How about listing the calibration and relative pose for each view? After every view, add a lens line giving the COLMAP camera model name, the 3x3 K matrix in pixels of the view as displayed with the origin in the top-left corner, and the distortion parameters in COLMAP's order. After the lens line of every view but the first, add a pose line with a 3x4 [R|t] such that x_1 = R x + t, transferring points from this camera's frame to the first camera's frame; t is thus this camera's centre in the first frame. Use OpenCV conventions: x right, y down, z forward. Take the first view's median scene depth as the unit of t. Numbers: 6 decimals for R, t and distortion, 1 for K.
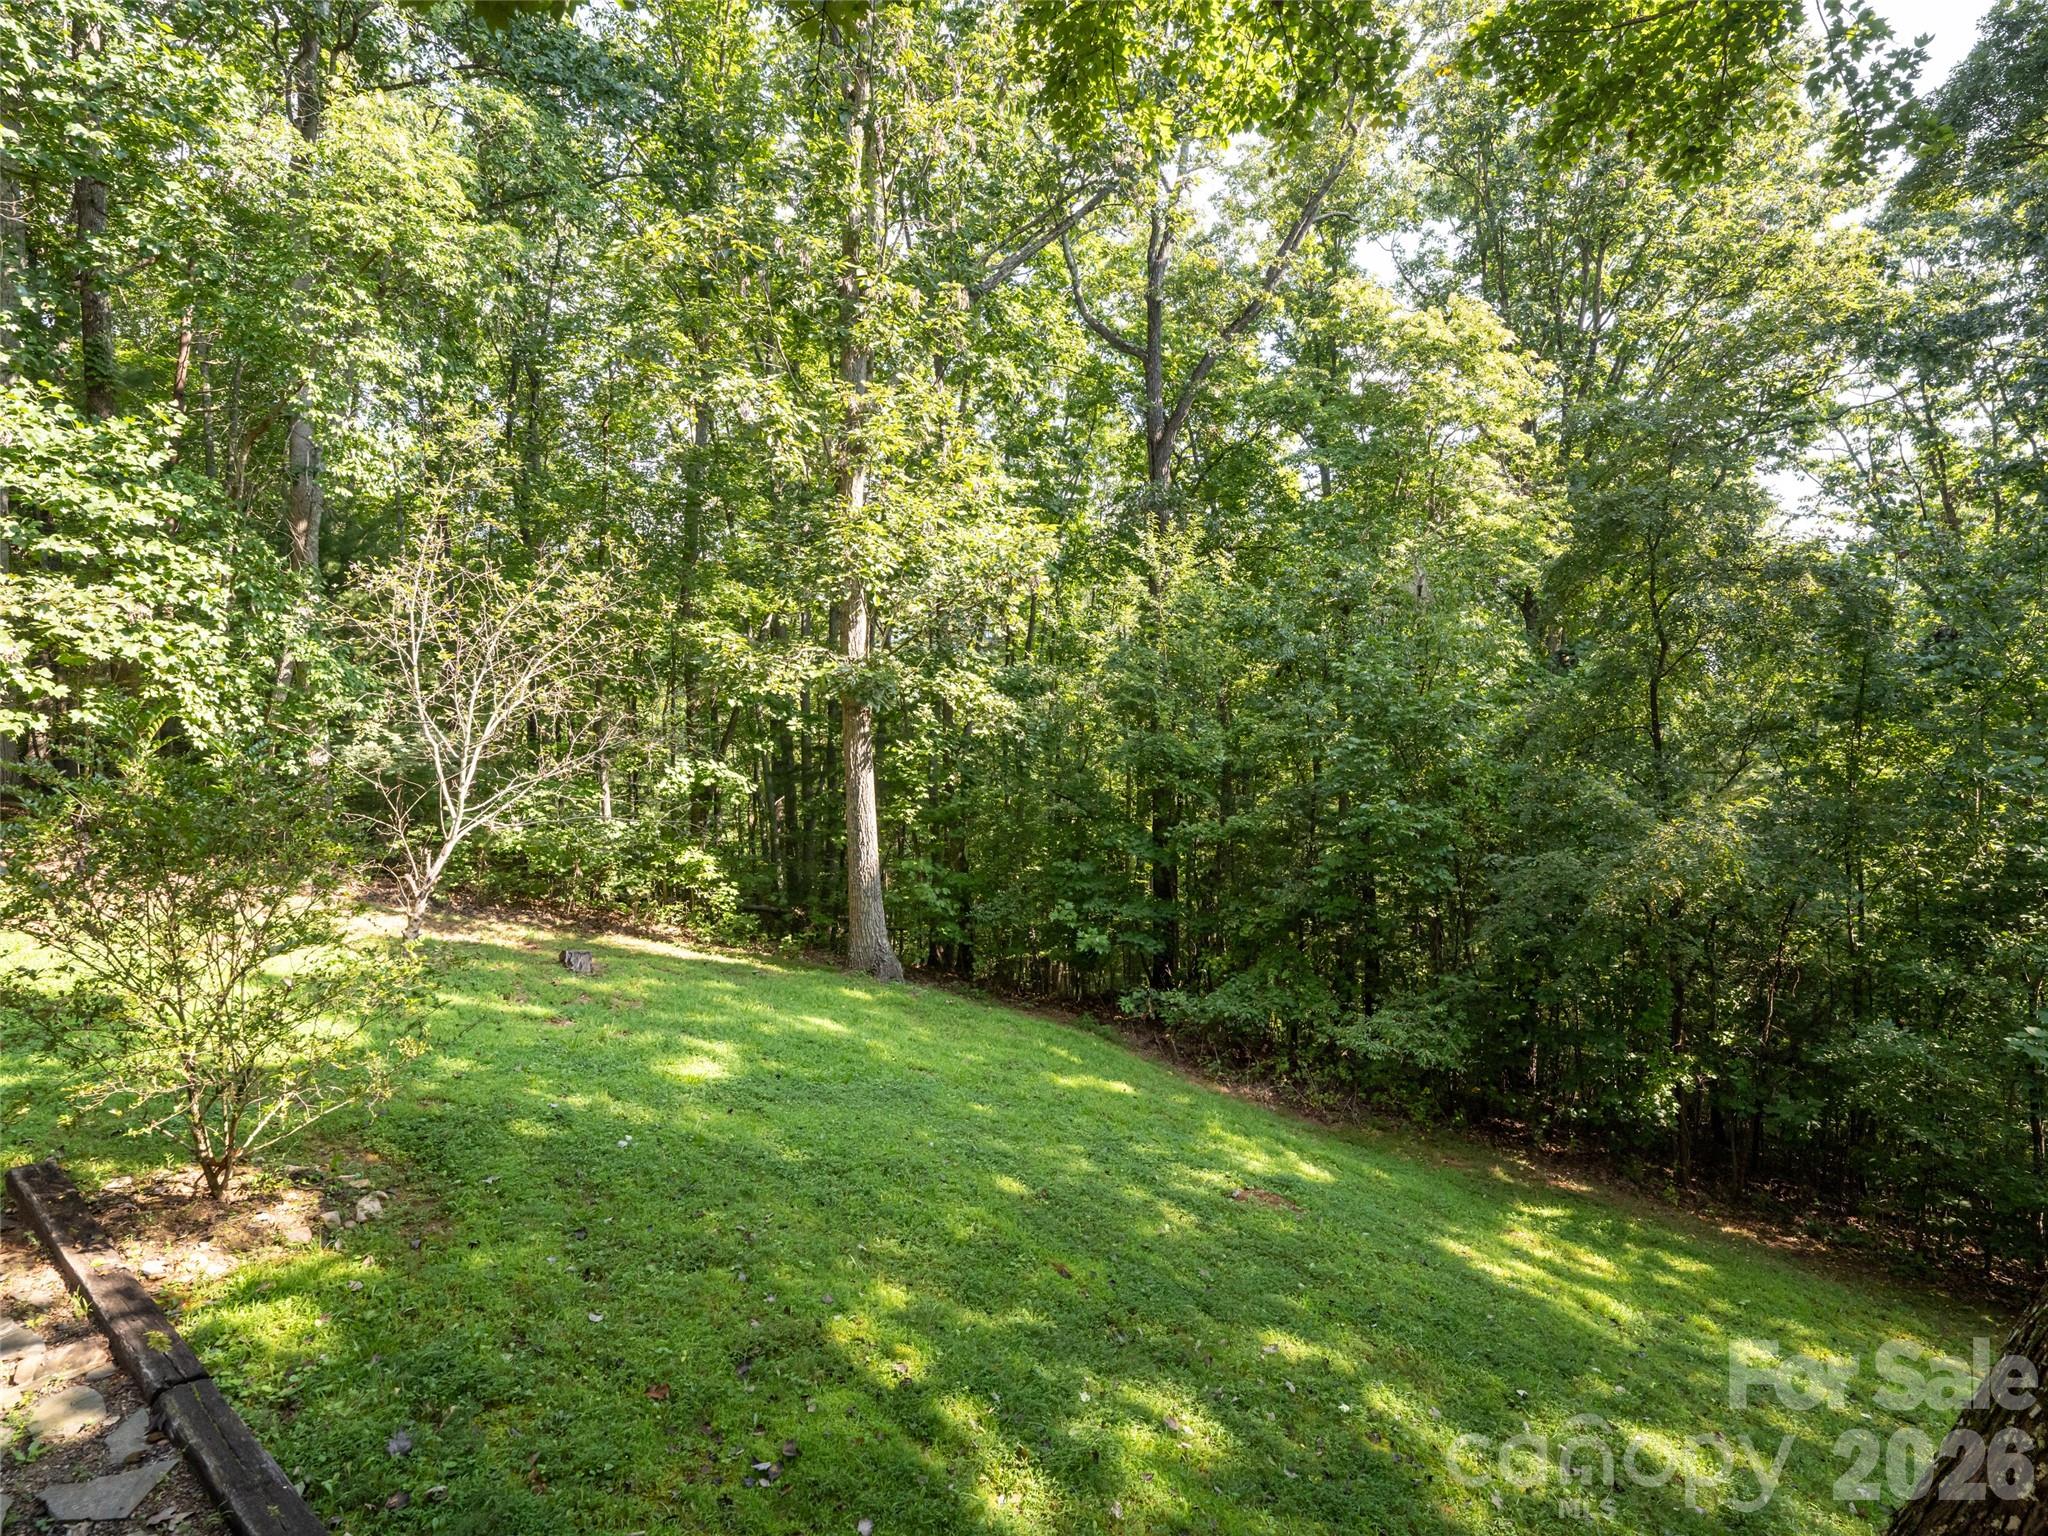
lens RADIAL K [[1069.7, 0, 1033.3], [0, 1069.7, 752.8], [0, 0, 1]] dist [0.005274, -0.001138]
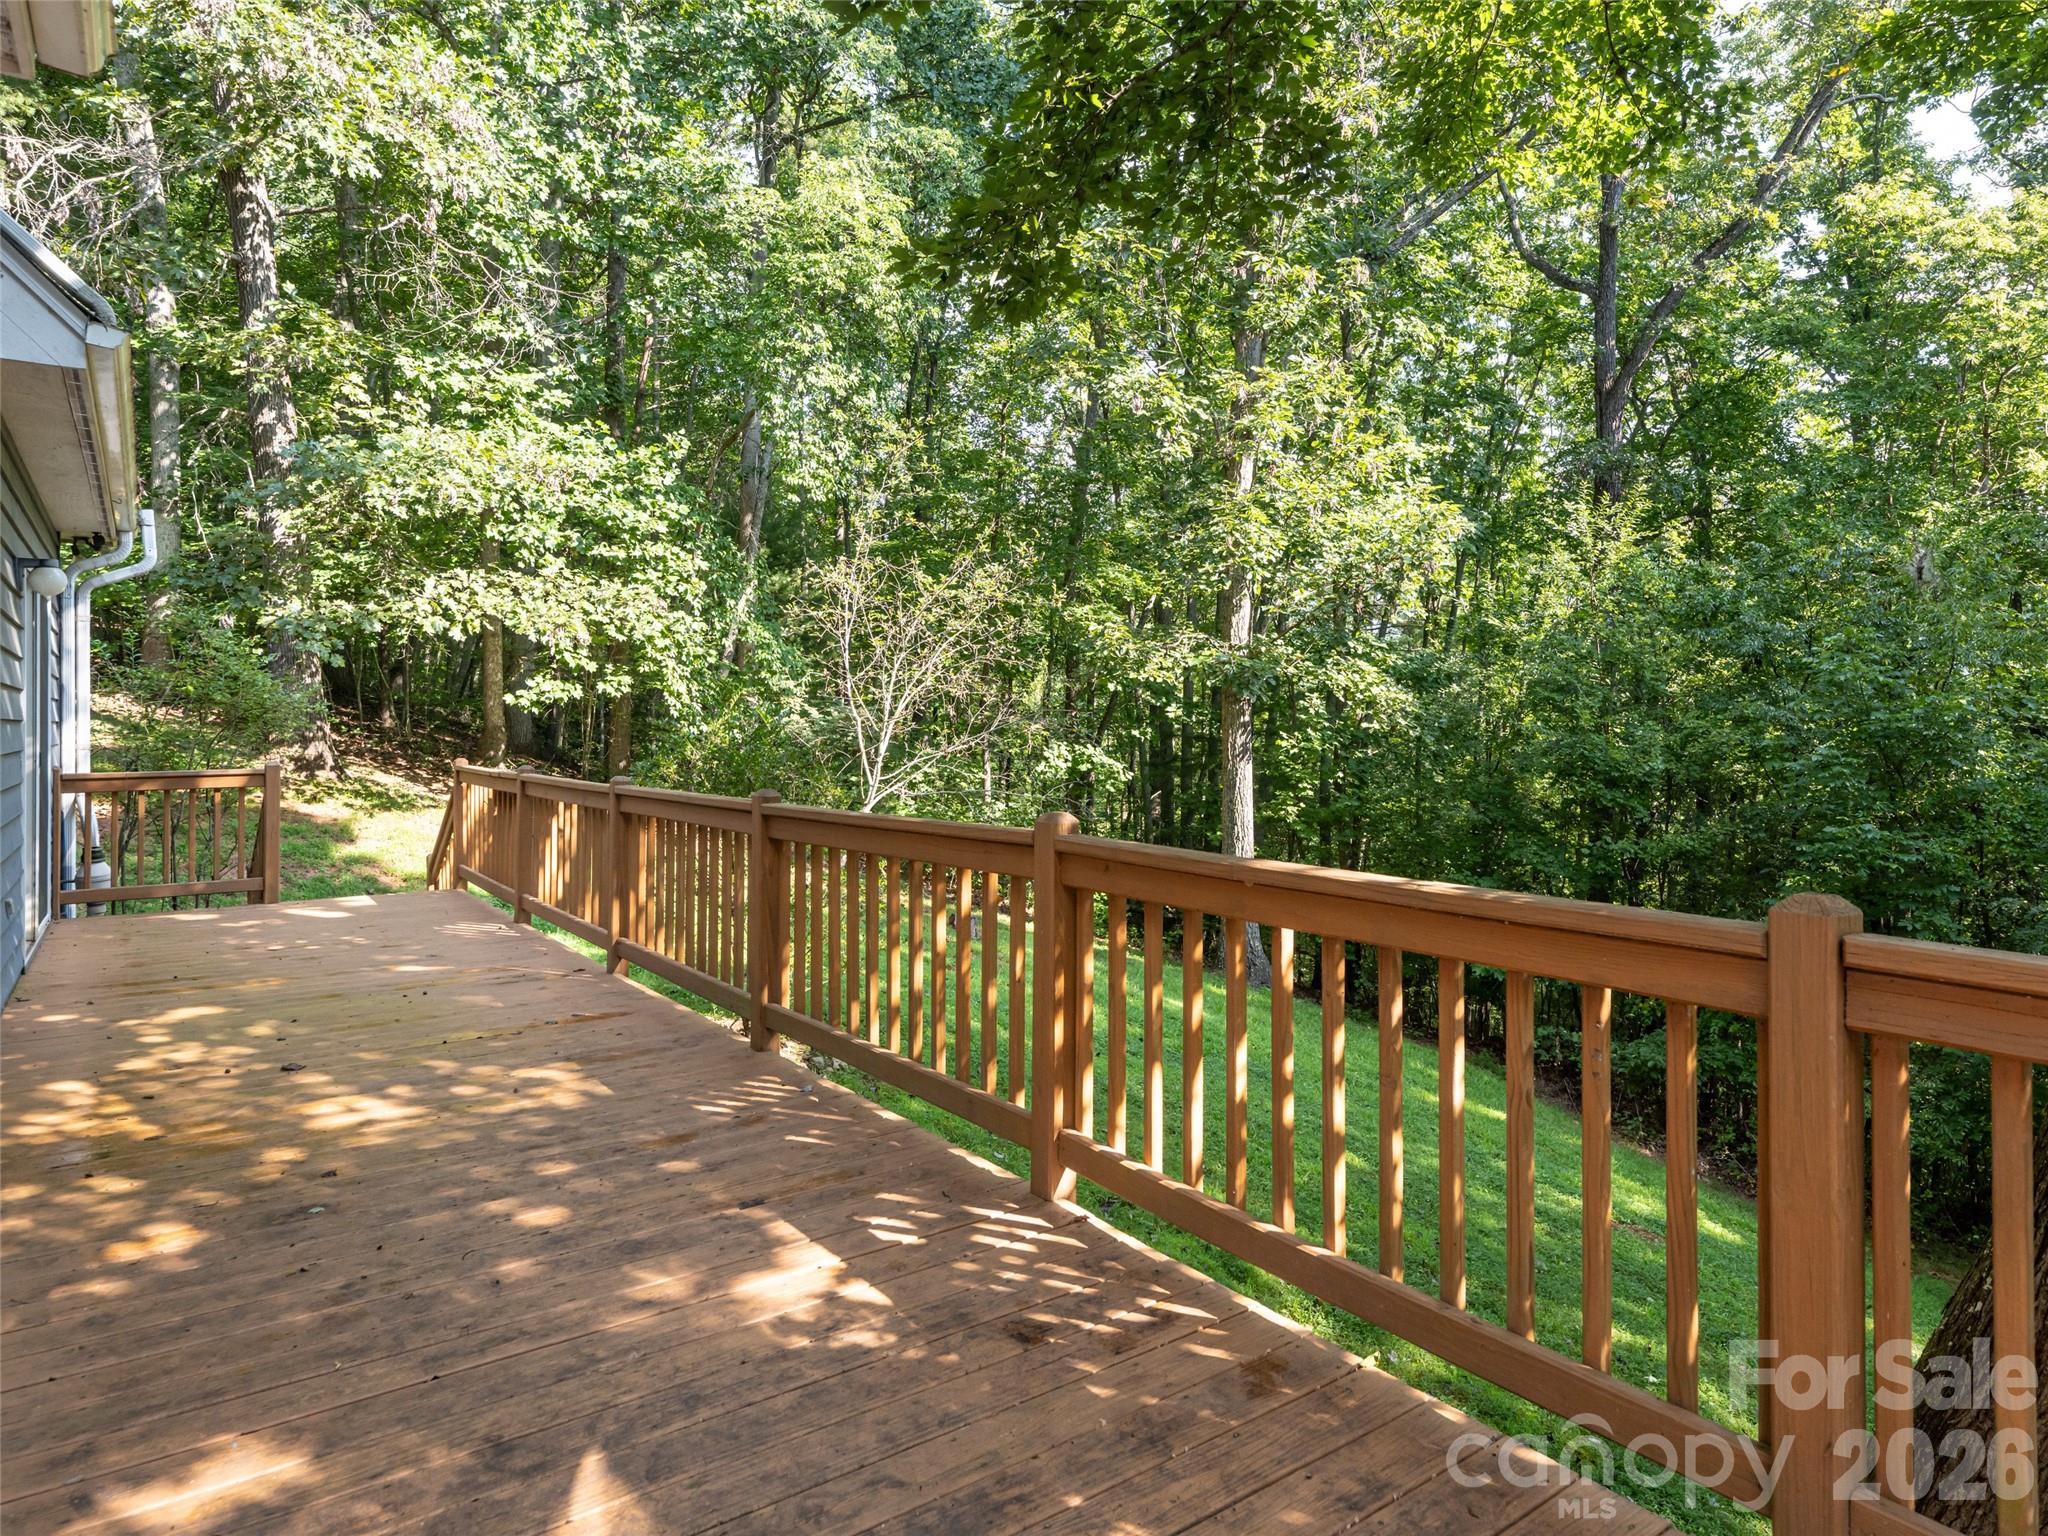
lens RADIAL K [[1226.1, 0, 1032.1], [0, 1226.1, 752.1], [0, 0, 1]] dist [-0.015004, 0.001670]
pose [[0.943416, 0.042405, -0.328889, 0.034866], [-0.040702, 0.999098, 0.012065, 0.003315], [0.329104, 0.002004, 0.944292, -0.135038]]
